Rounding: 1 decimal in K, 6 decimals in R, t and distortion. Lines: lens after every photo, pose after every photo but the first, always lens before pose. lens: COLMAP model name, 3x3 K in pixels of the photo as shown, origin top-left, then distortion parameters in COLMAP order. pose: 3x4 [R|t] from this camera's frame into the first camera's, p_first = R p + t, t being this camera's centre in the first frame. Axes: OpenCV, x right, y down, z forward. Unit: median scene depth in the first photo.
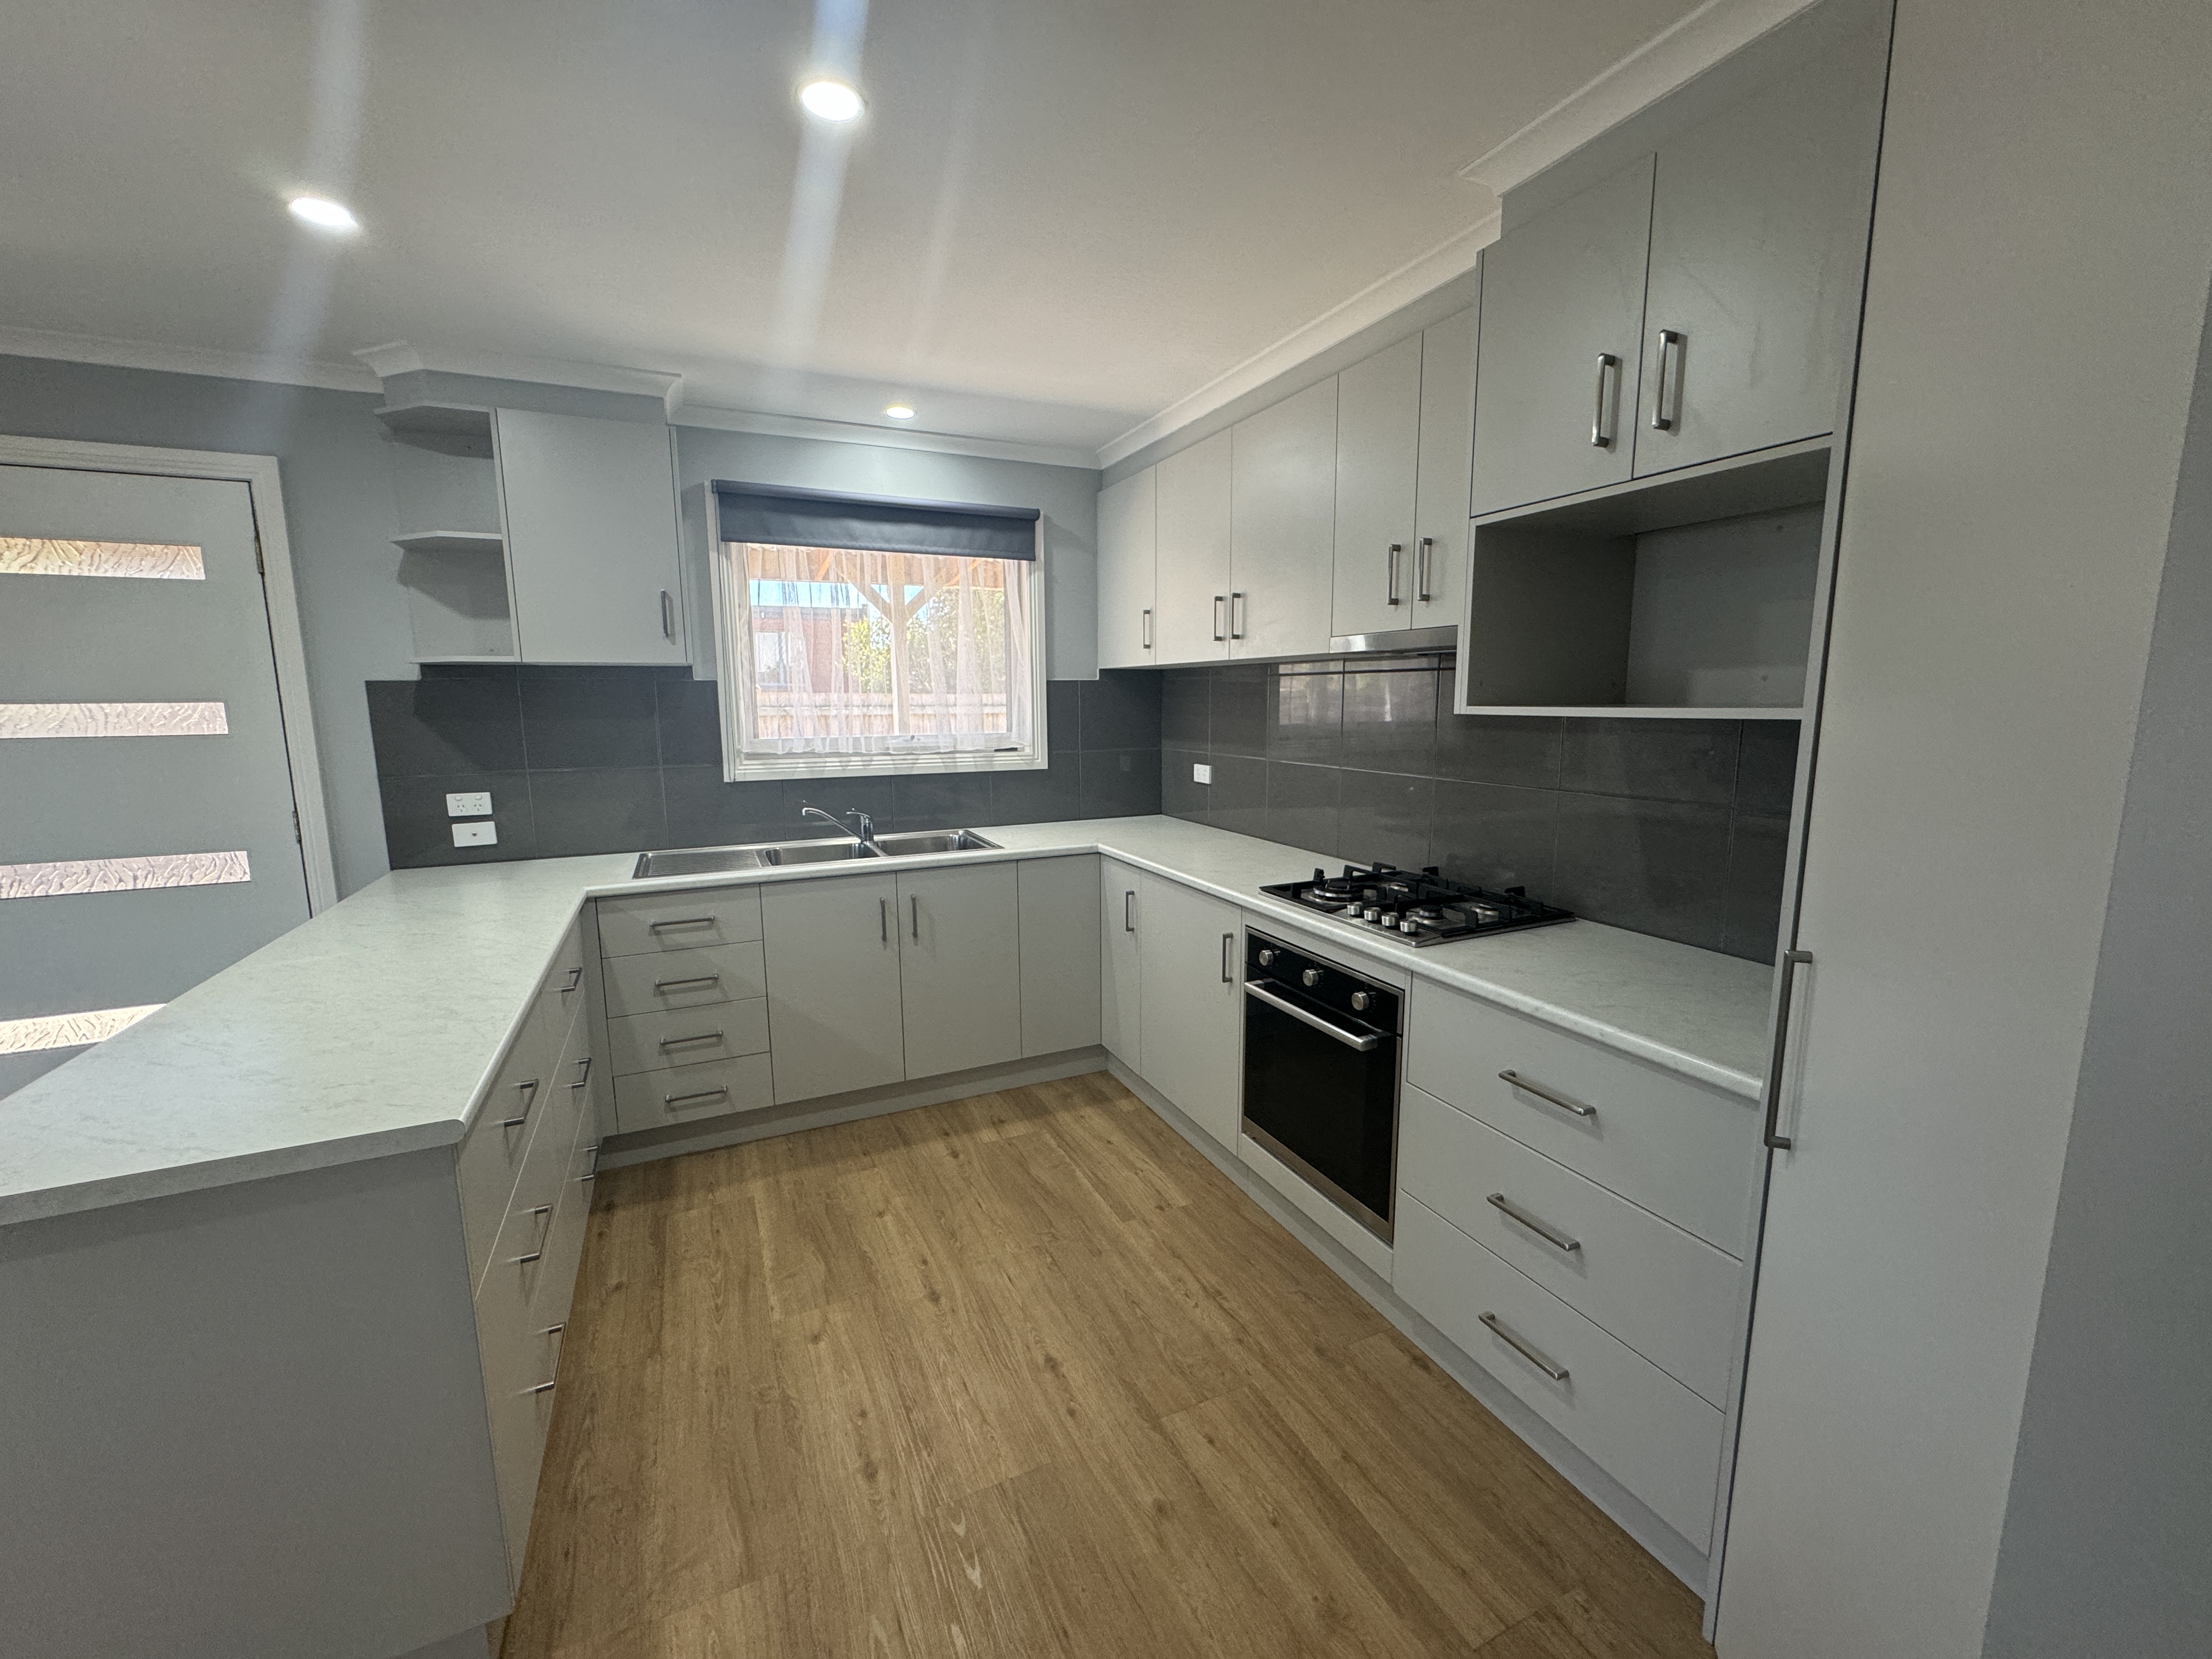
lens RADIAL K [[891.5, 0, 1107.8], [0, 891.5, 826.5], [0, 0, 1]] dist [0.017762, 0.000668]
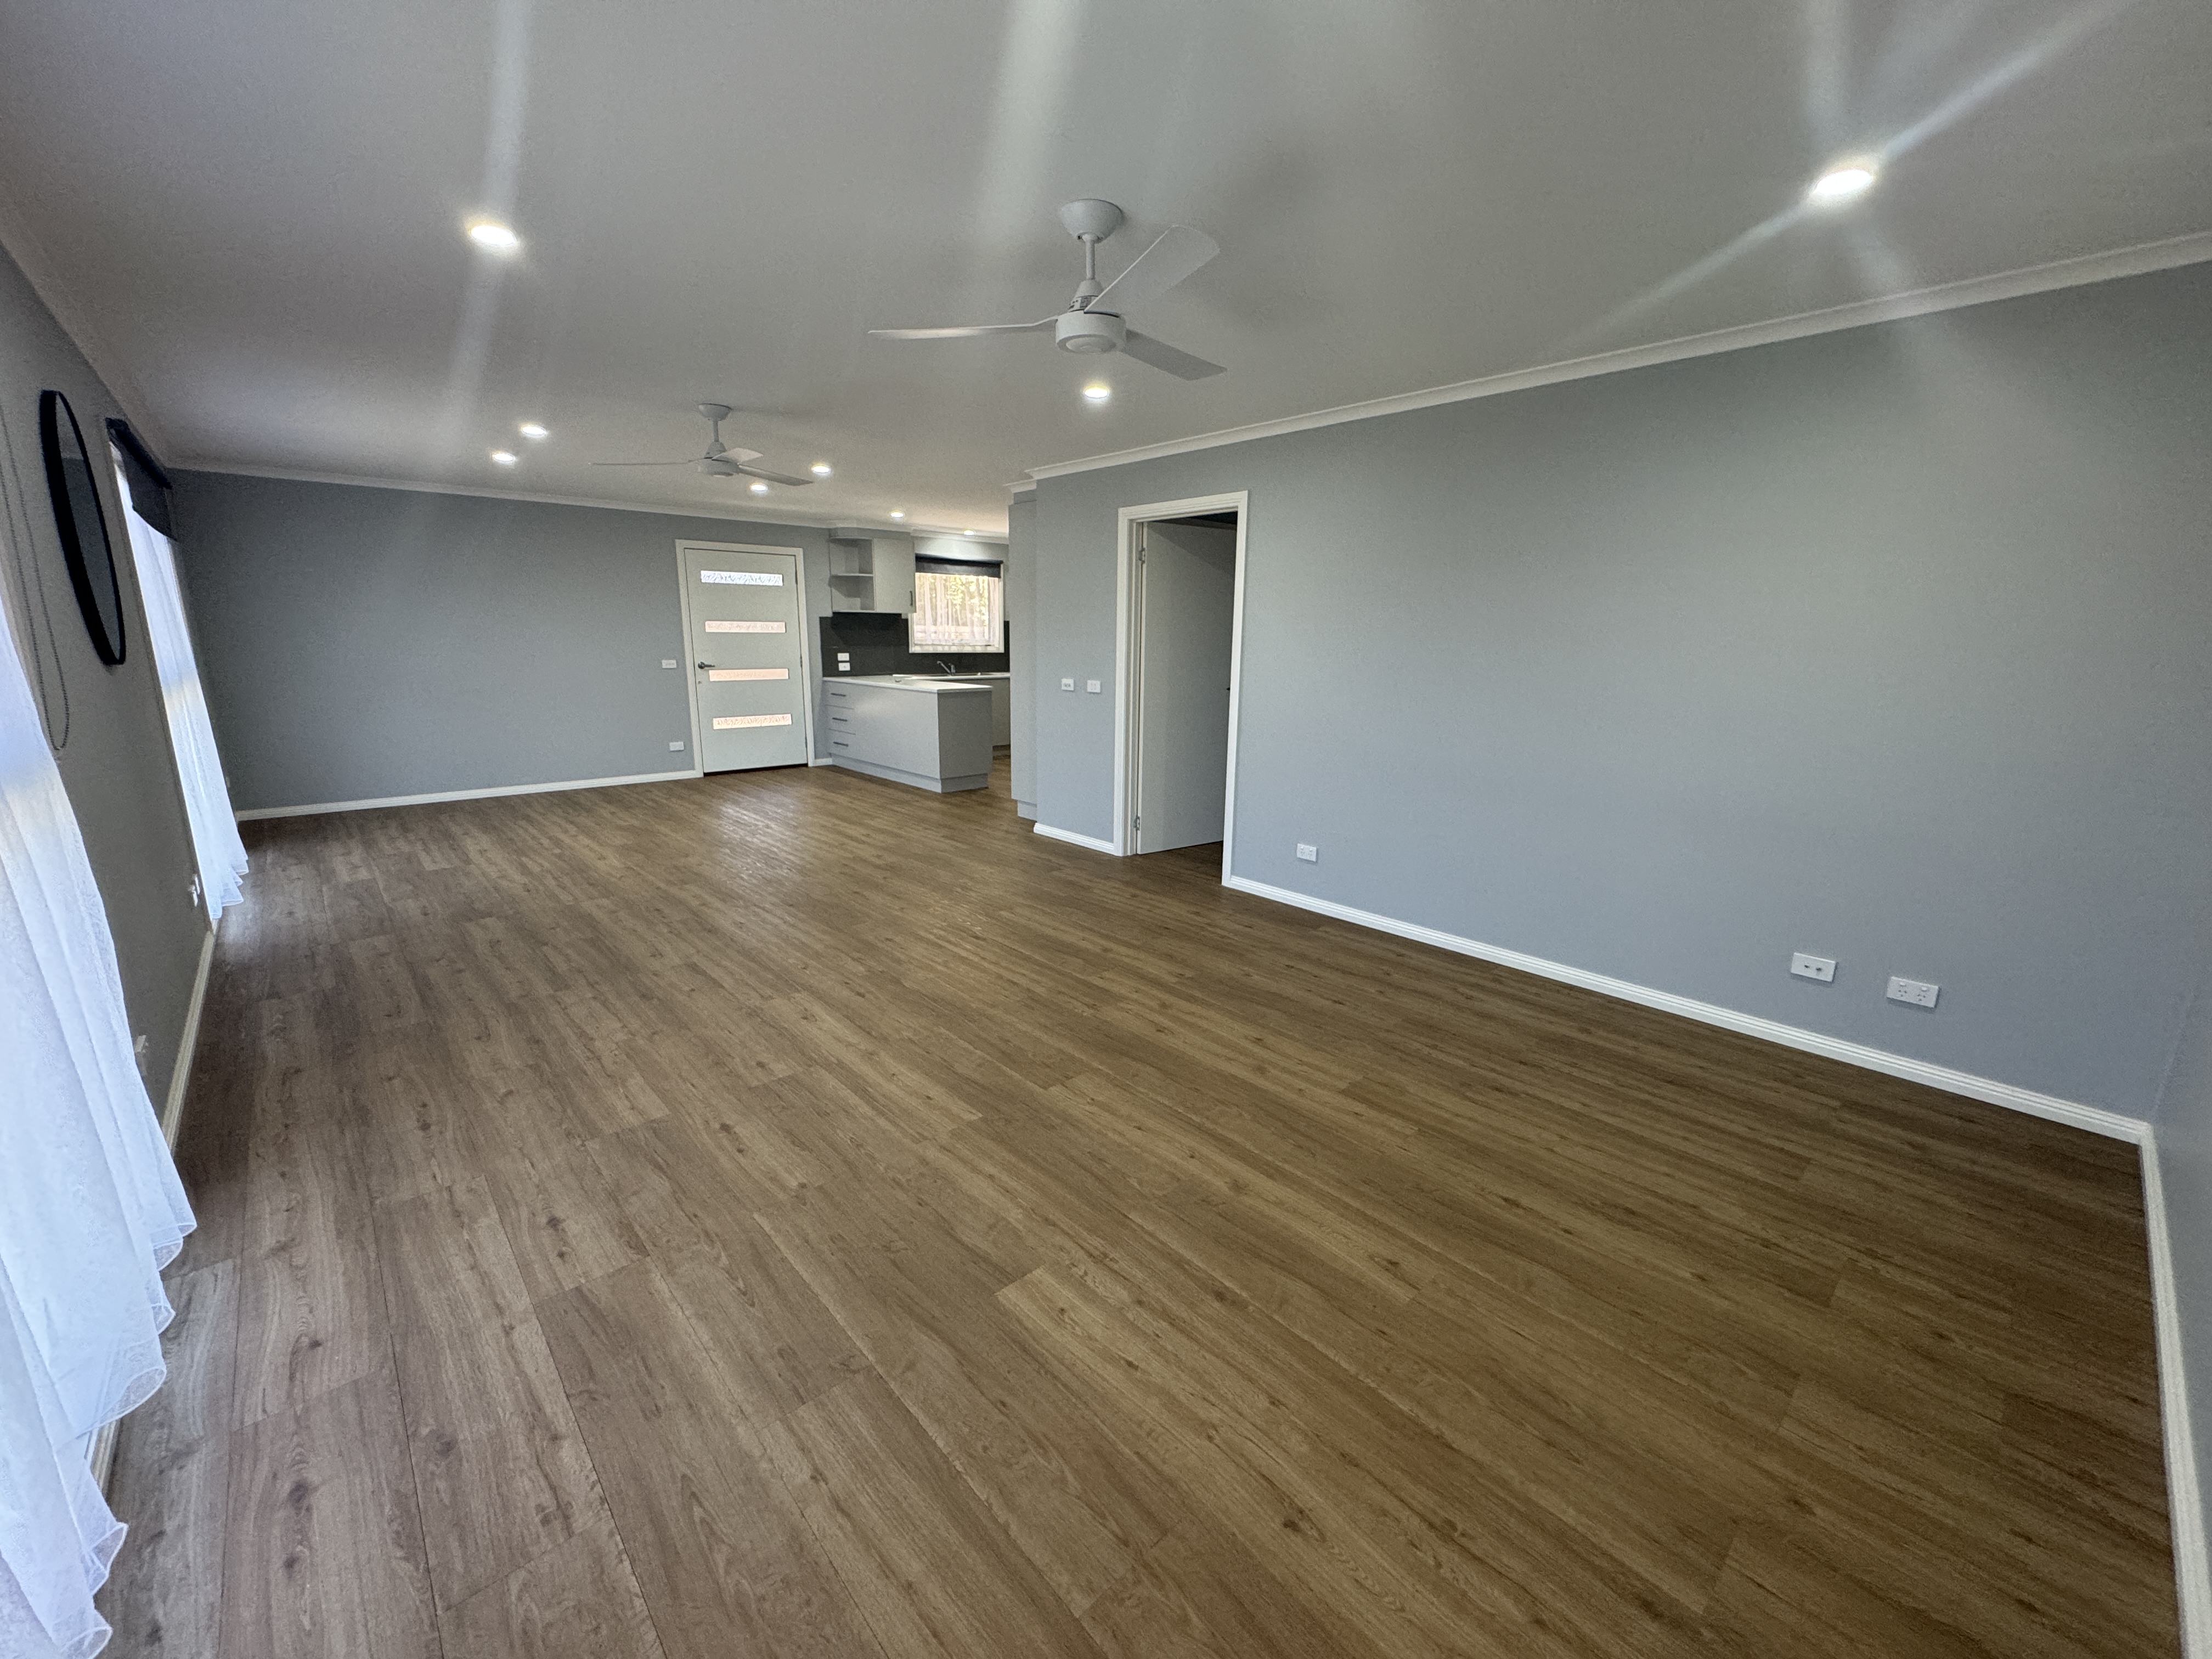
lens RADIAL K [[891.5, 0, 1102.4], [0, 891.5, 829.8], [0, 0, 1]] dist [0.017762, 0.000668]
pose [[0.954023, -0.045959, 0.296190, -0.742308], [0.026194, 0.997178, 0.070359, 0.354235], [-0.298587, -0.059366, 0.952534, -2.115479]]
